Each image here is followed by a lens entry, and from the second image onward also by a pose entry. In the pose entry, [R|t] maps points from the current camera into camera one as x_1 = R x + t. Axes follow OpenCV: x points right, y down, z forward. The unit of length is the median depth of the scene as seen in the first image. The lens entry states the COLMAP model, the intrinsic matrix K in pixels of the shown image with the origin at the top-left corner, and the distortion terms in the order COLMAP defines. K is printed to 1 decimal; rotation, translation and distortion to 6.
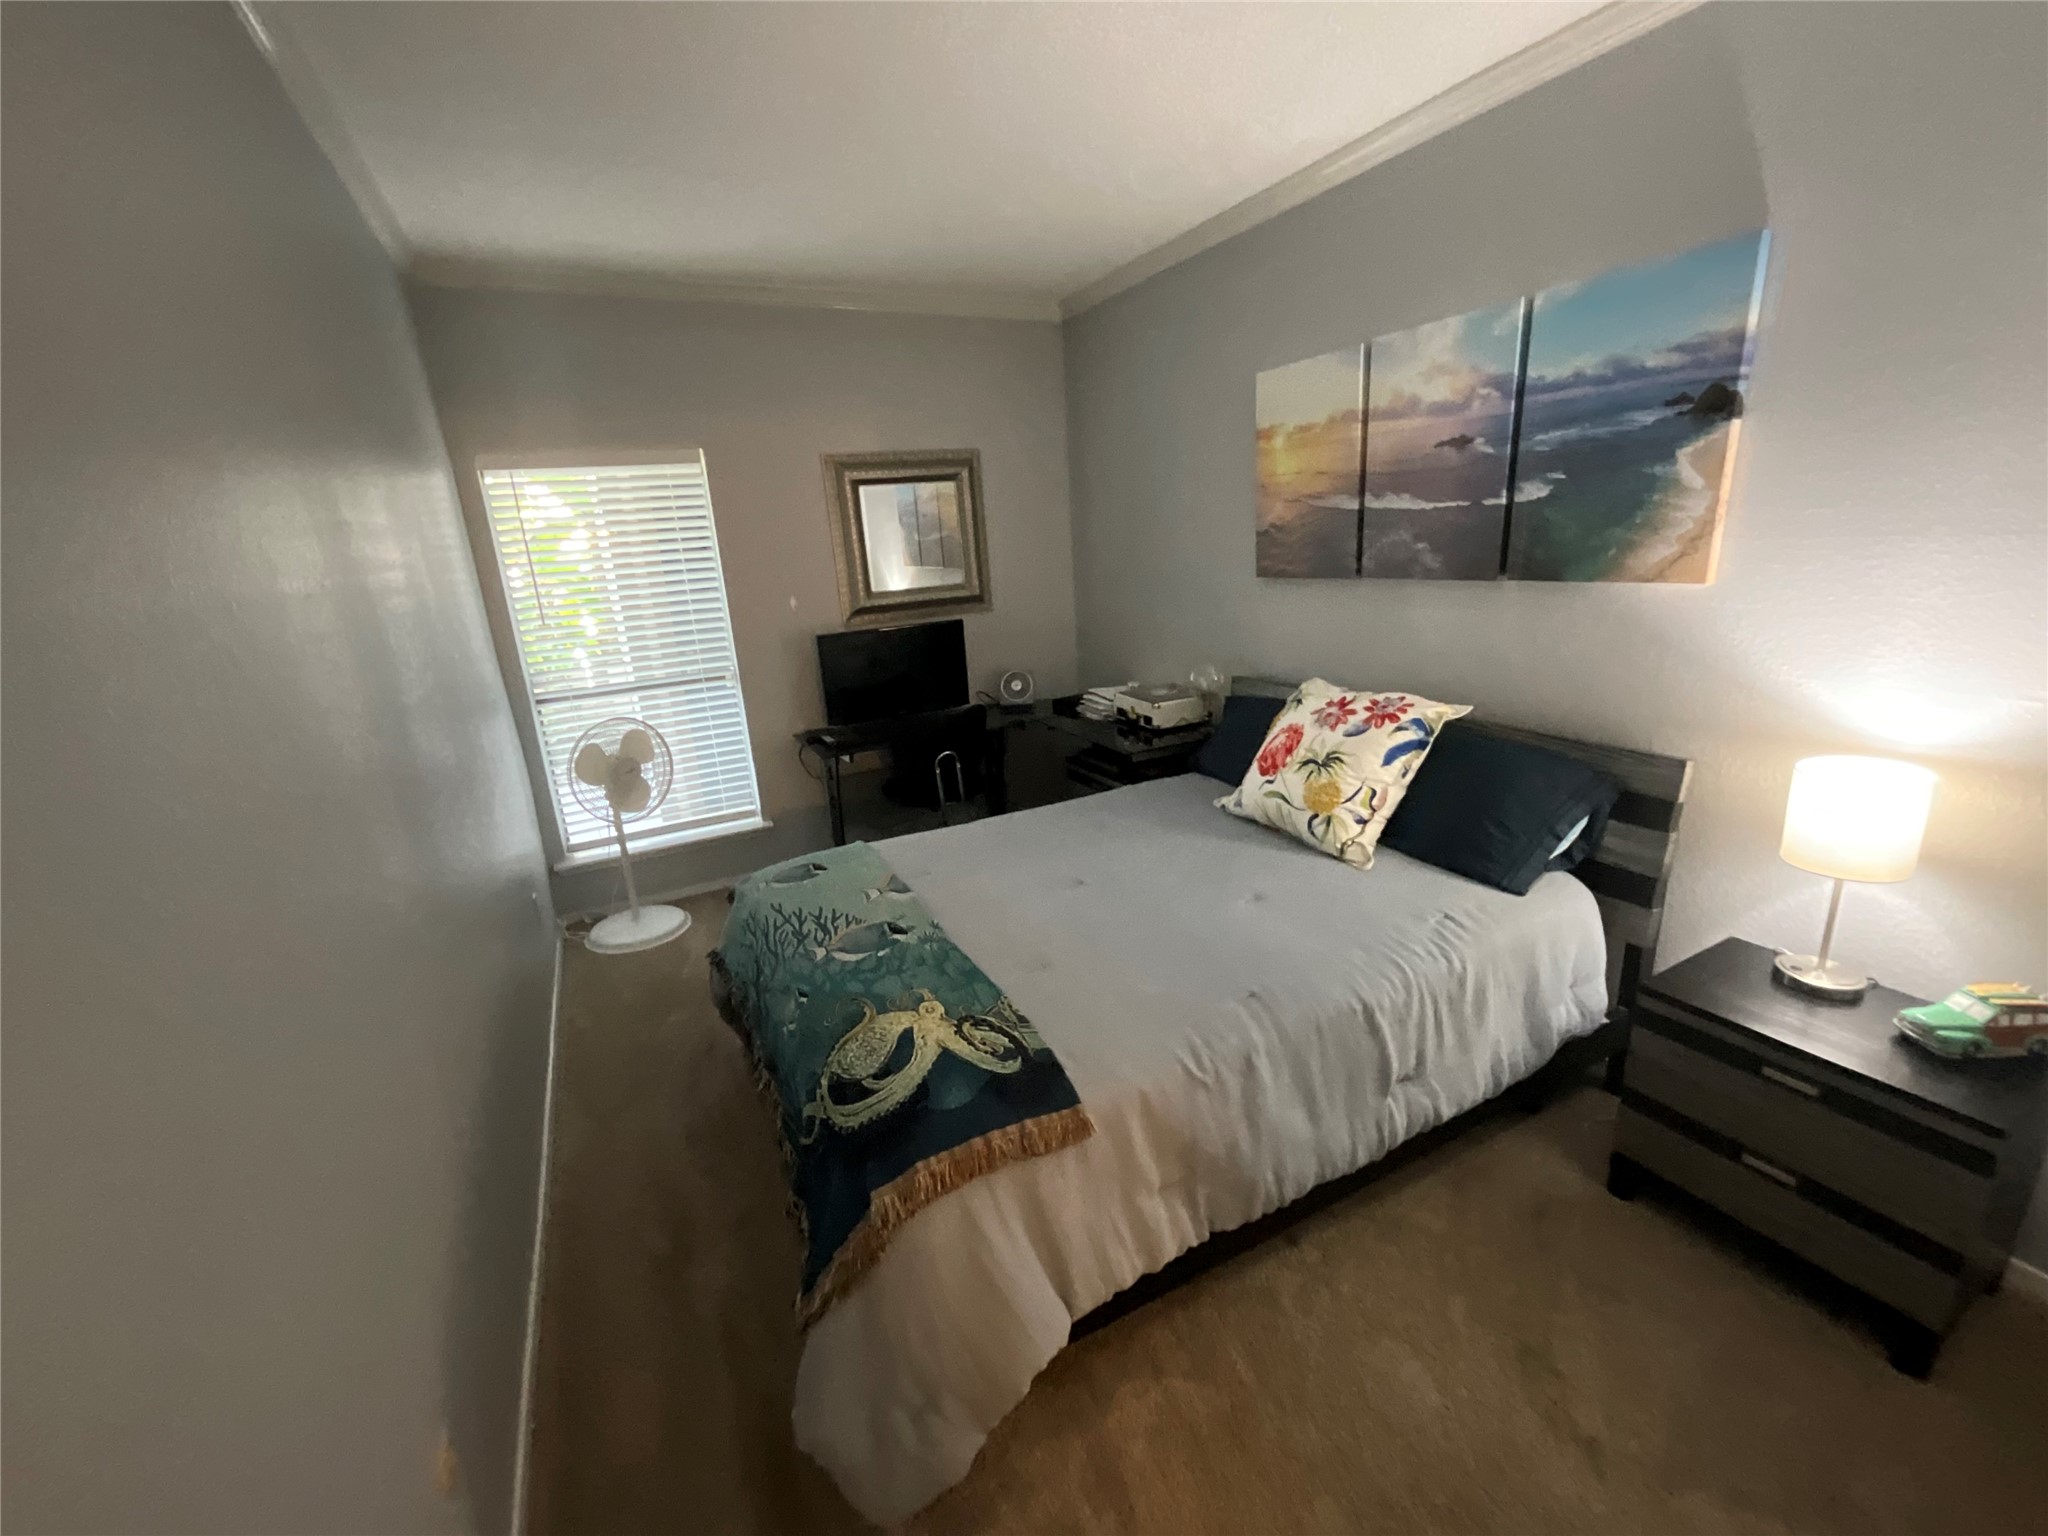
lens RADIAL K [[832.7, 0, 1018.2], [0, 832.7, 770.7], [0, 0, 1]] dist [0.000027, -0.001671]
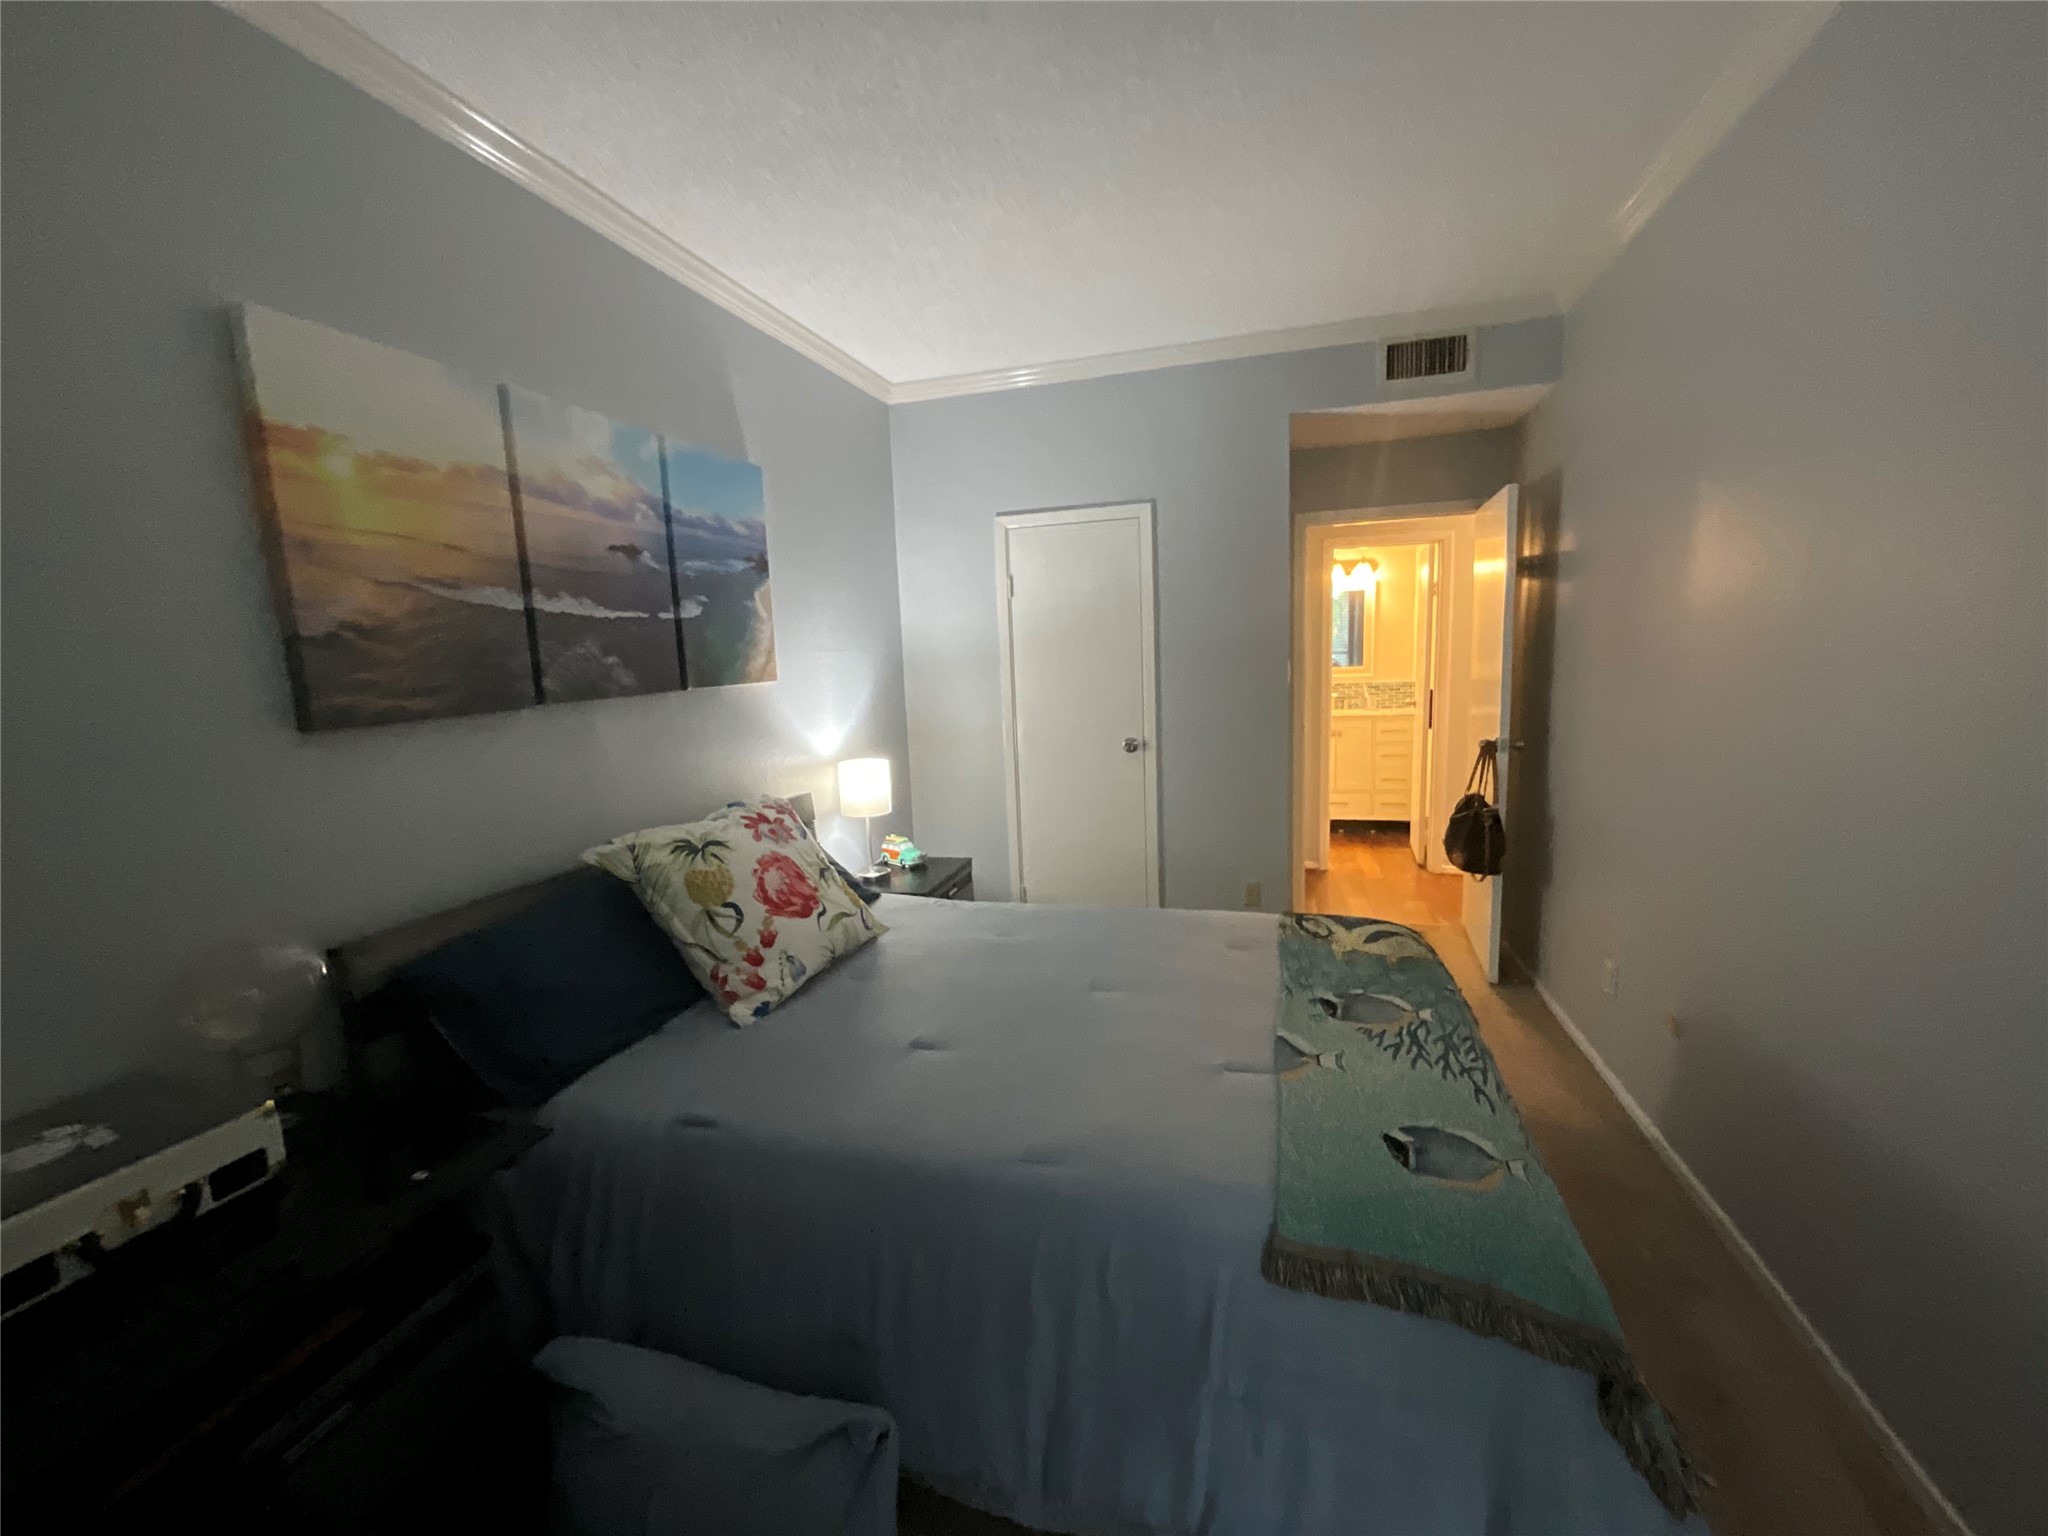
lens RADIAL K [[832.7, 0, 1022.7], [0, 832.7, 766.7], [0, 0, 1]] dist [0.000027, -0.001671]
pose [[-0.726307, -0.010541, 0.687290, -0.451874], [0.268195, 0.916287, 0.297473, -0.343636], [-0.632890, 0.400385, -0.662678, 1.486611]]
